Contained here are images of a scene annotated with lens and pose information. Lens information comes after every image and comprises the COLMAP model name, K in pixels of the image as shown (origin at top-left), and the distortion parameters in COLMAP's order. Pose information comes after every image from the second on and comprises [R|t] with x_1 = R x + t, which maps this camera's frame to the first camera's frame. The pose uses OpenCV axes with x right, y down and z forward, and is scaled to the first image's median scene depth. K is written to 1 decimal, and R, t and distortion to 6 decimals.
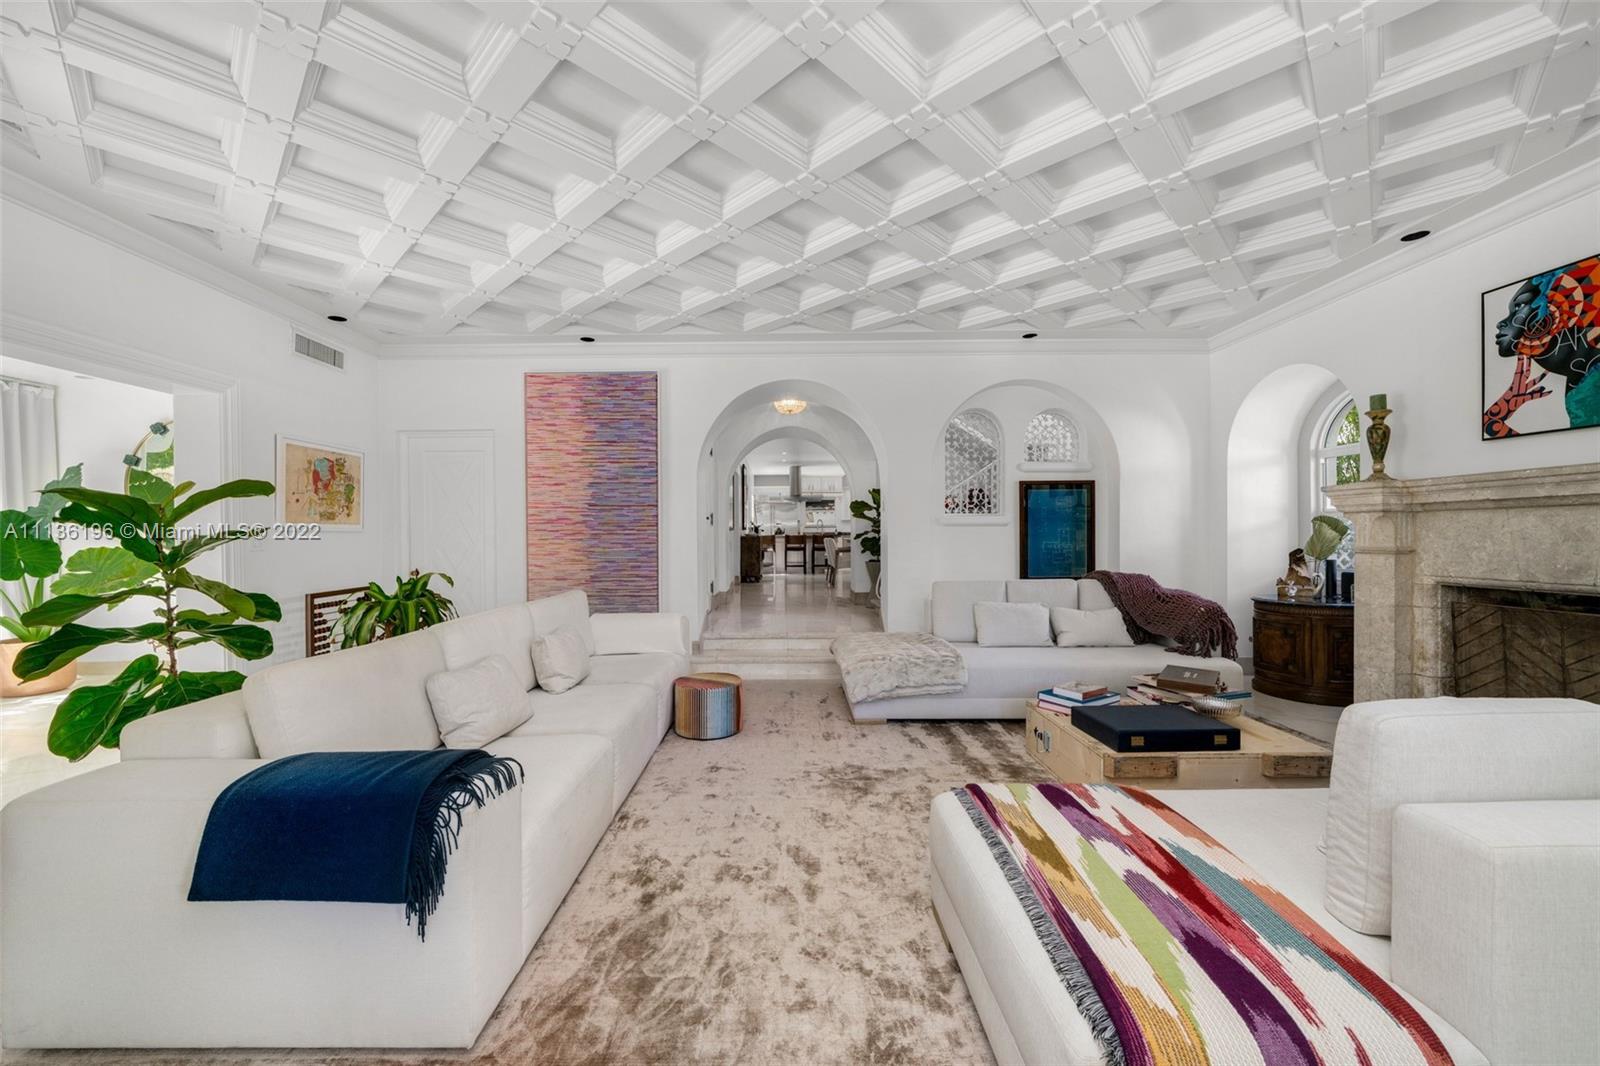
lens RADIAL K [[611.2, 0, 800.0], [0, 611.2, 533.0], [0, 0, 1]] dist [-0.001561, -0.000459]
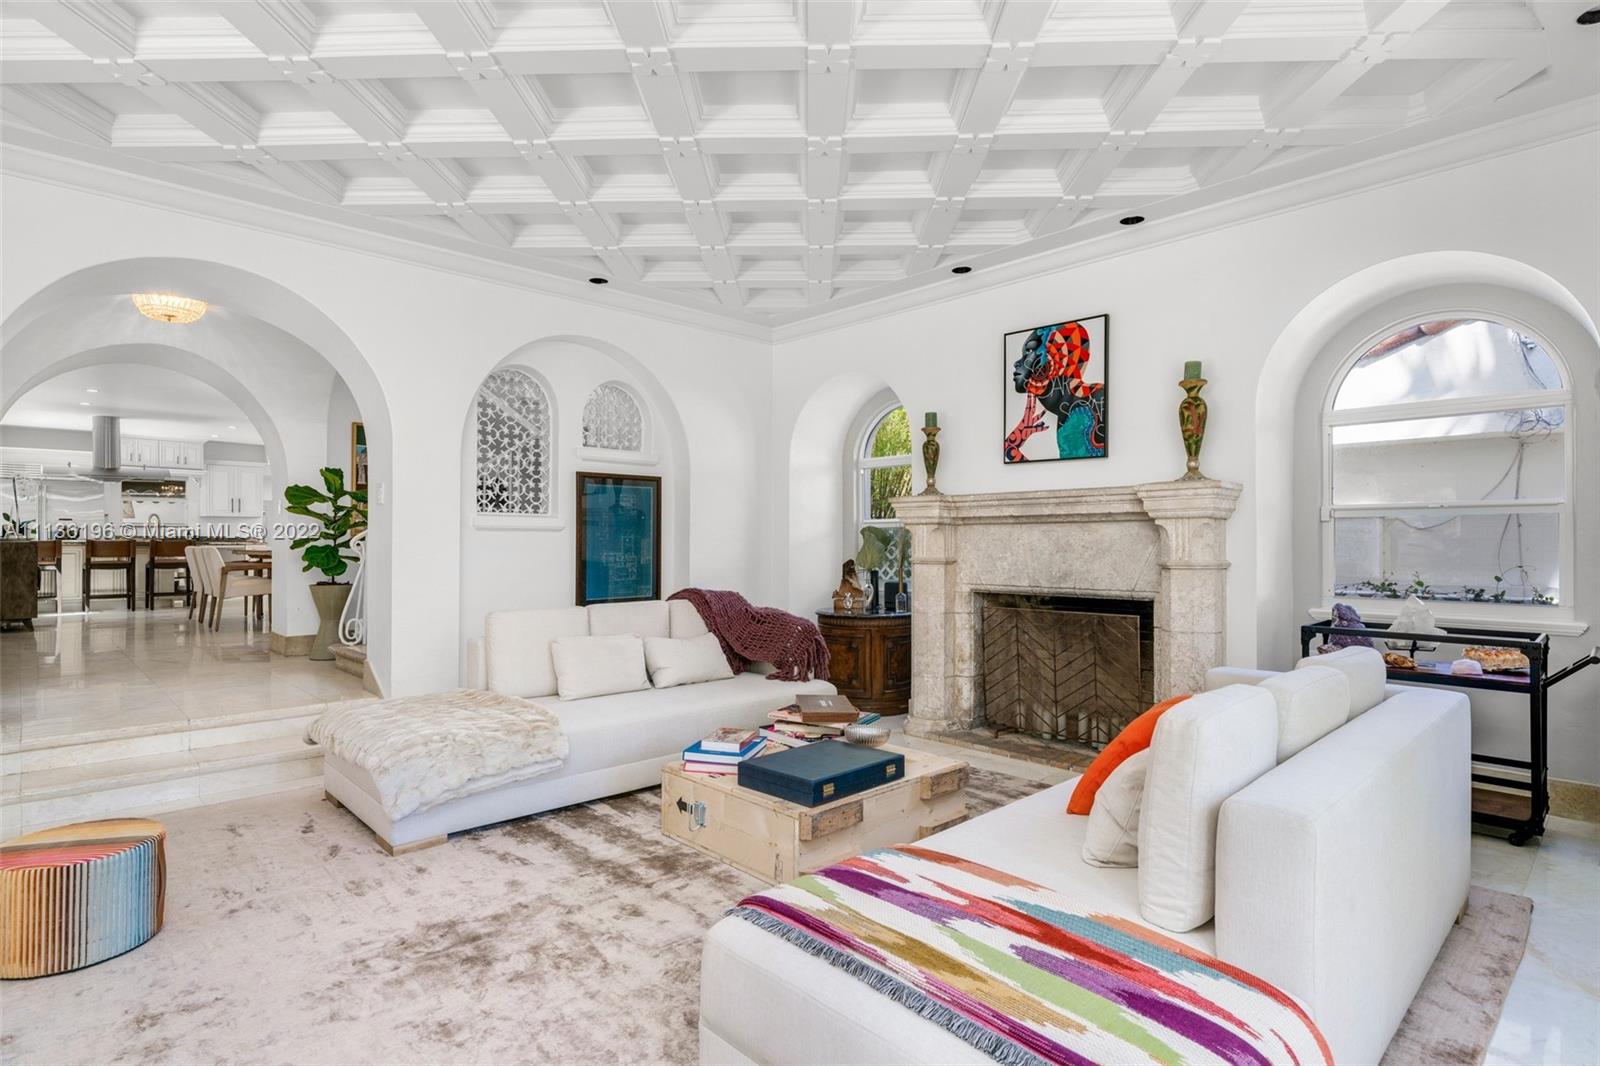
lens RADIAL K [[806.6, 0, 800.0], [0, 806.6, 533.0], [0, 0, 1]] dist [0.001186, 0.000358]
pose [[0.736195, 0.015352, 0.676595, -0.164800], [-0.009129, 0.999877, -0.012754, 0.000248], [-0.676708, 0.003213, 0.736245, 0.142053]]
